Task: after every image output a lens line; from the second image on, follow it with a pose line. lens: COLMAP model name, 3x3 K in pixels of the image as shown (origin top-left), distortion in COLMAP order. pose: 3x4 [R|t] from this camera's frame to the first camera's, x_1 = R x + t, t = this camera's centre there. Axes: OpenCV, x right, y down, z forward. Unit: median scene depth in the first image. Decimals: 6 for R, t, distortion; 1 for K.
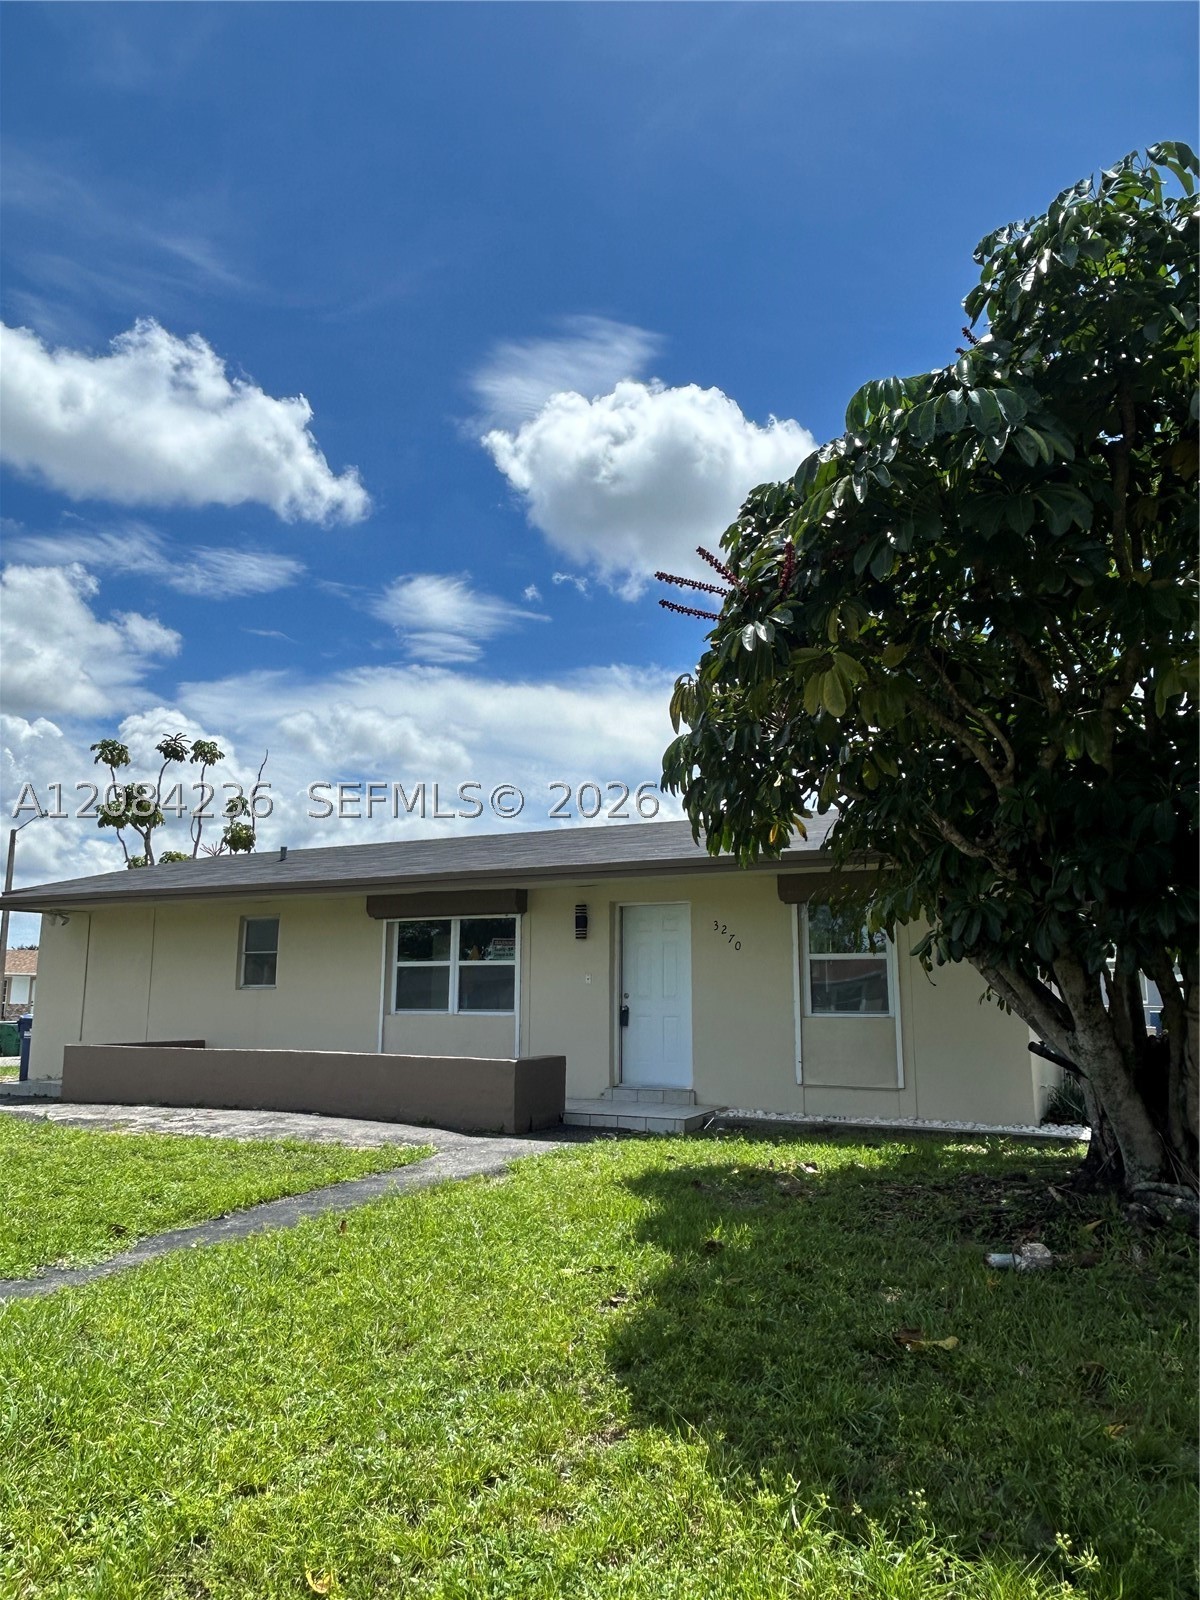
lens RADIAL K [[1118.2, 0, 600.0], [0, 1118.2, 800.0], [0, 0, 1]] dist [-0.003665, -0.001199]
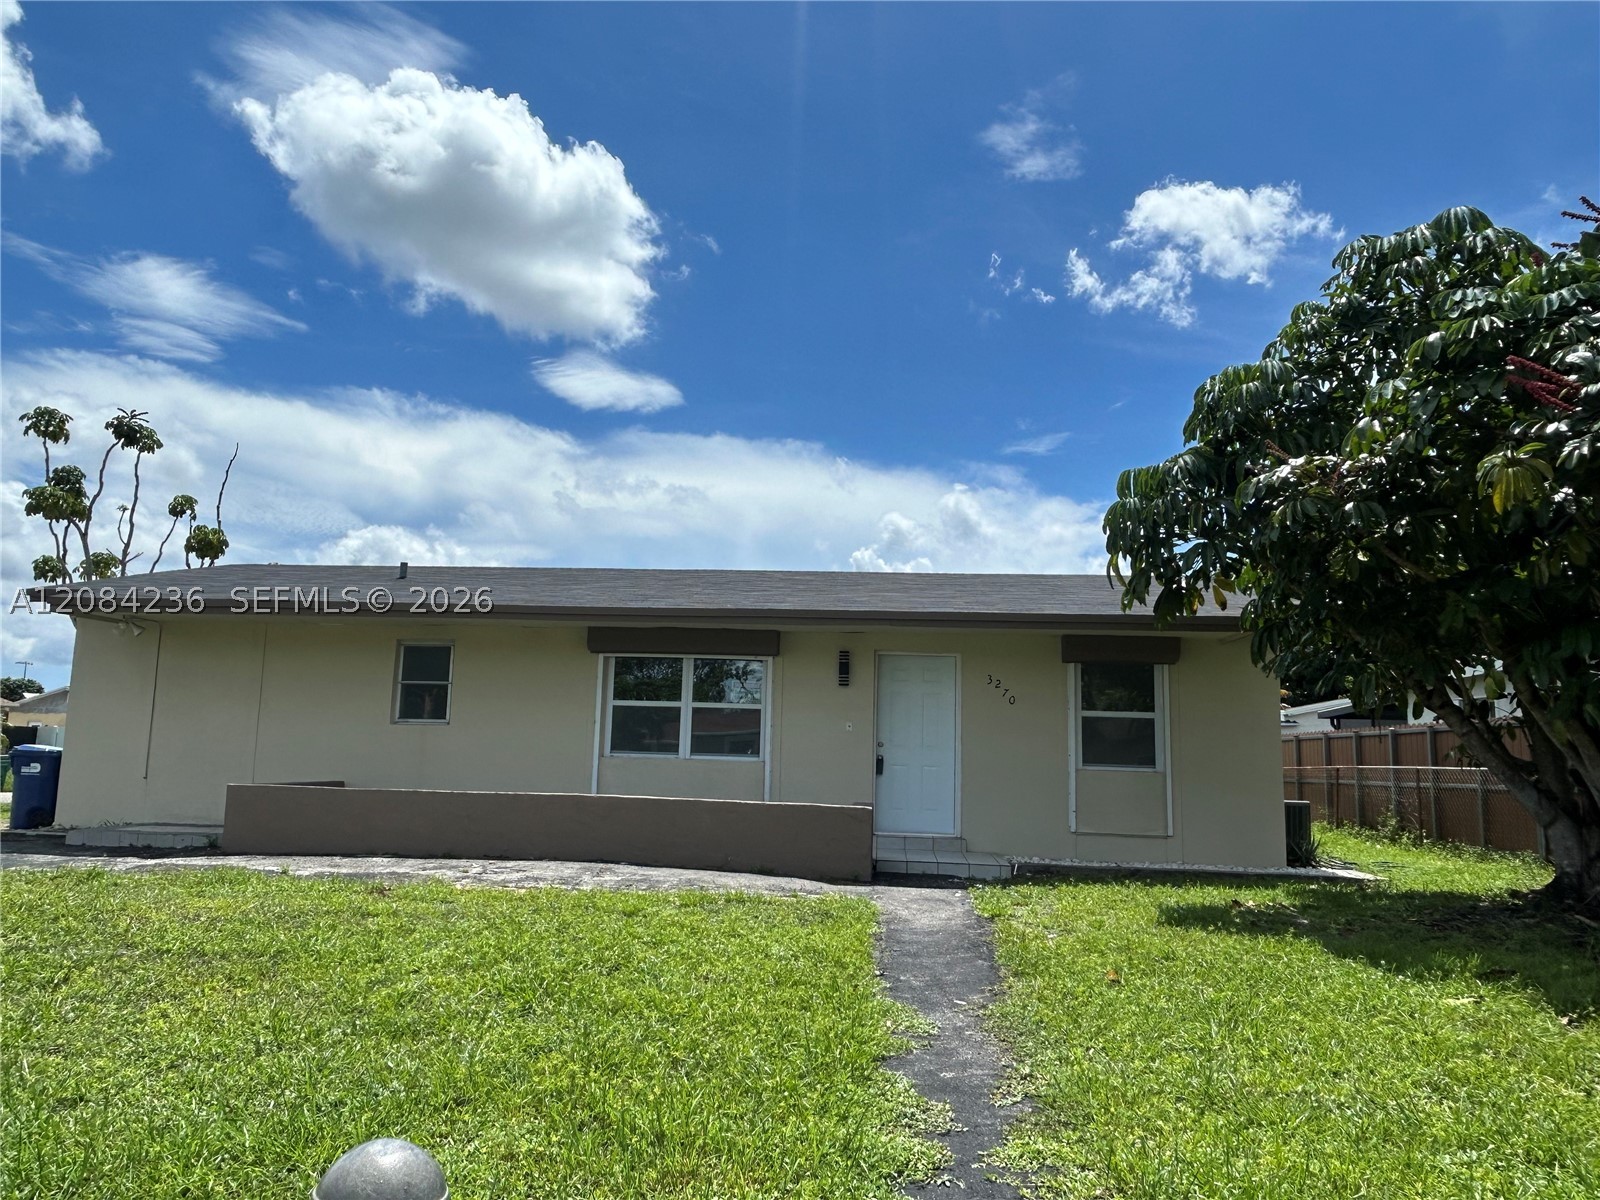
lens RADIAL K [[1118.9, 0, 800.0], [0, 1118.9, 600.0], [0, 0, 1]] dist [0.006270, 0.003404]
pose [[0.931464, 0.074764, 0.356070, -0.383779], [-0.090088, 0.995578, 0.026623, 0.024694], [-0.352505, -0.056876, 0.934080, 0.091381]]
